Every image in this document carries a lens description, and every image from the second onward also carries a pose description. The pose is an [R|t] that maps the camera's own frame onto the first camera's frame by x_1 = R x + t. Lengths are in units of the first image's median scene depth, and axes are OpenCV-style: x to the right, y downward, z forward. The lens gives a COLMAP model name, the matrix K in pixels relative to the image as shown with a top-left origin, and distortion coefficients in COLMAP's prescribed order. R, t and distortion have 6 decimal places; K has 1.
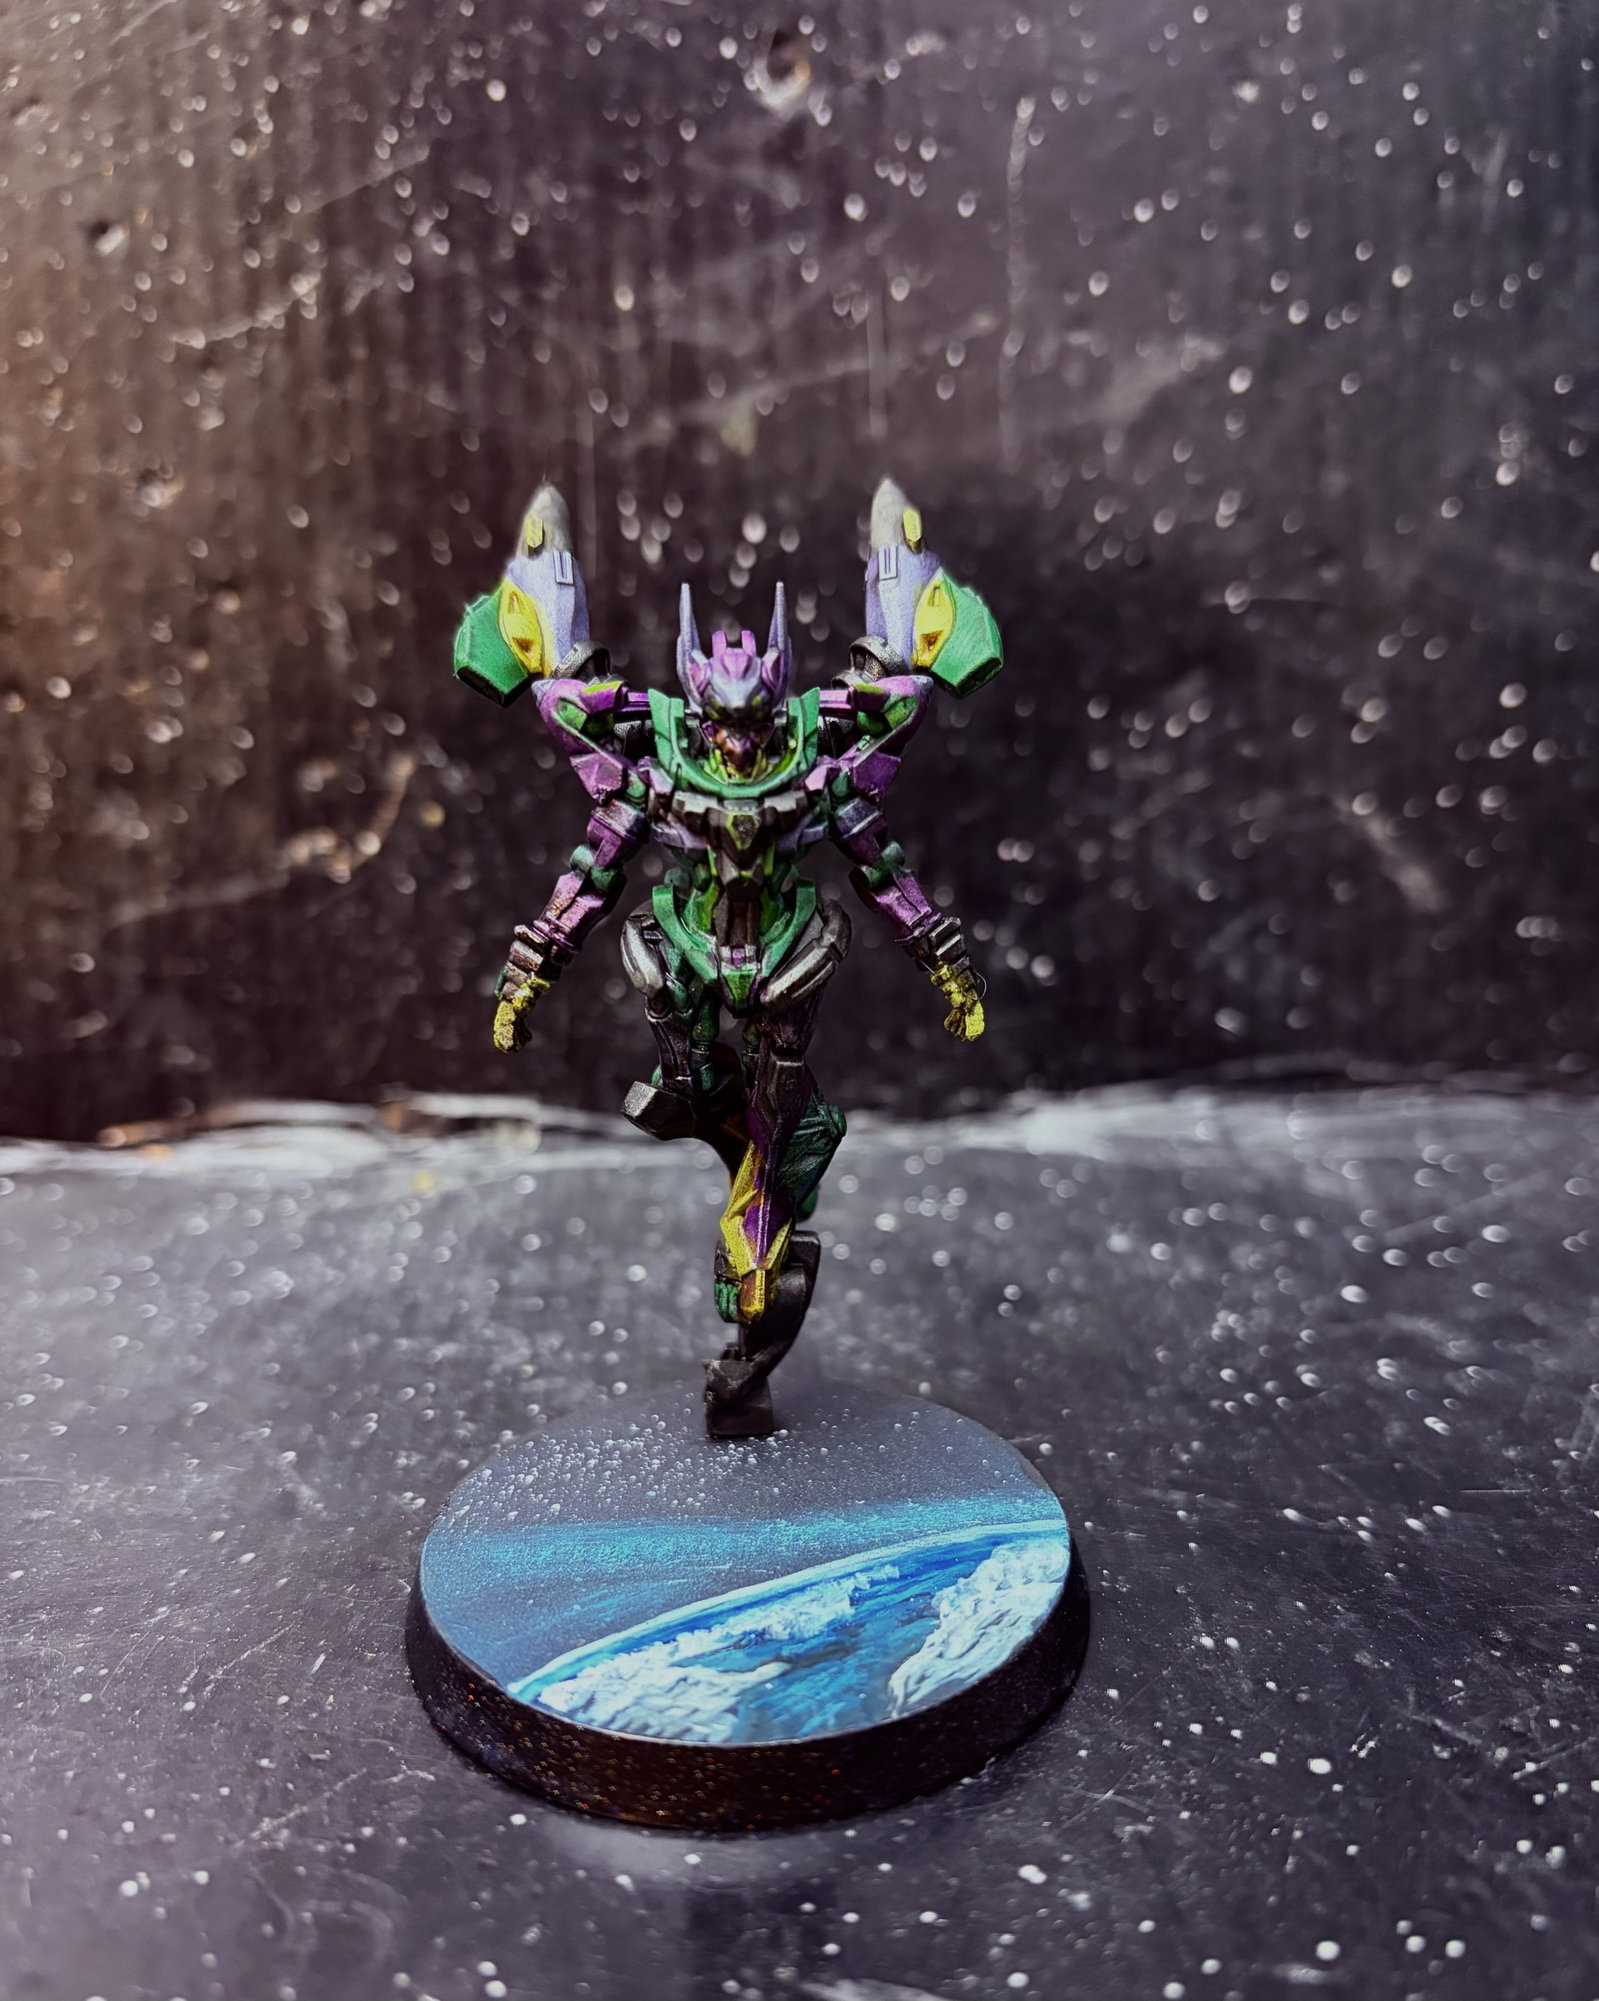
lens RADIAL K [[1268.7, 0, 799.5], [0, 1268.7, 1000.5], [0, 0, 1]] dist [0.001075, -0.001590]
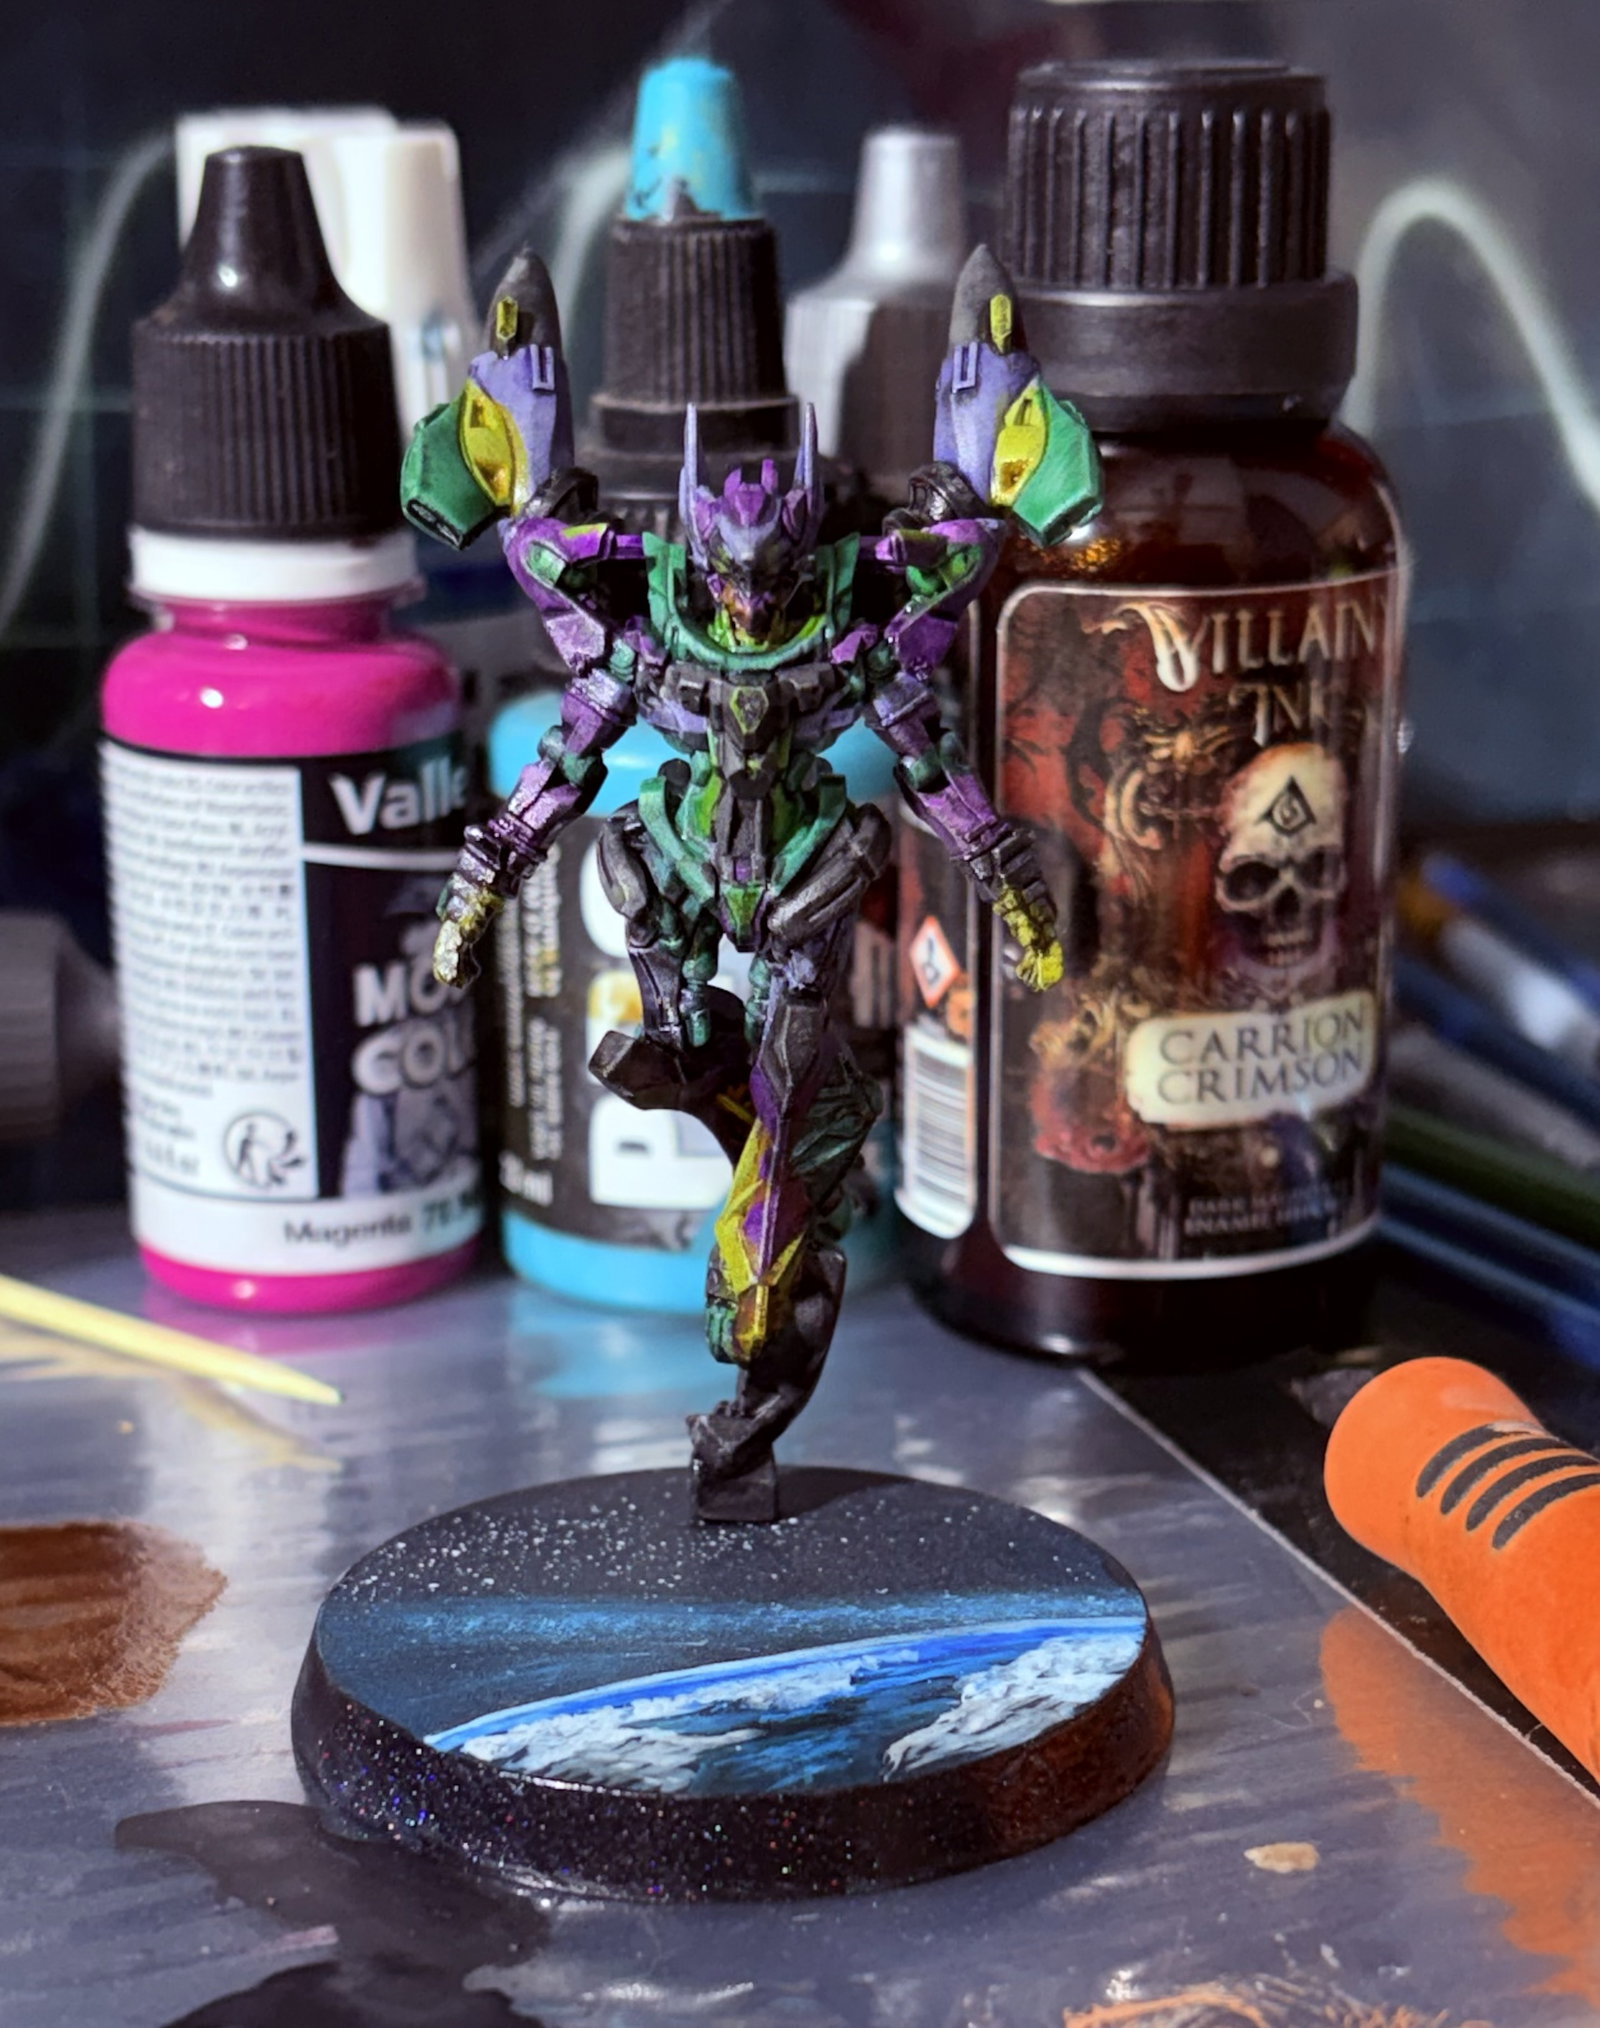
lens RADIAL K [[2892.6, 0, 800.0], [0, 2892.6, 1014.0], [0, 0, 1]] dist [-0.015472, 0.044327]
pose [[0.995353, 0.027612, -0.092249, 0.156931], [-0.032251, 0.998269, -0.049173, 0.142907], [0.090731, 0.051920, 0.994521, -0.787614]]
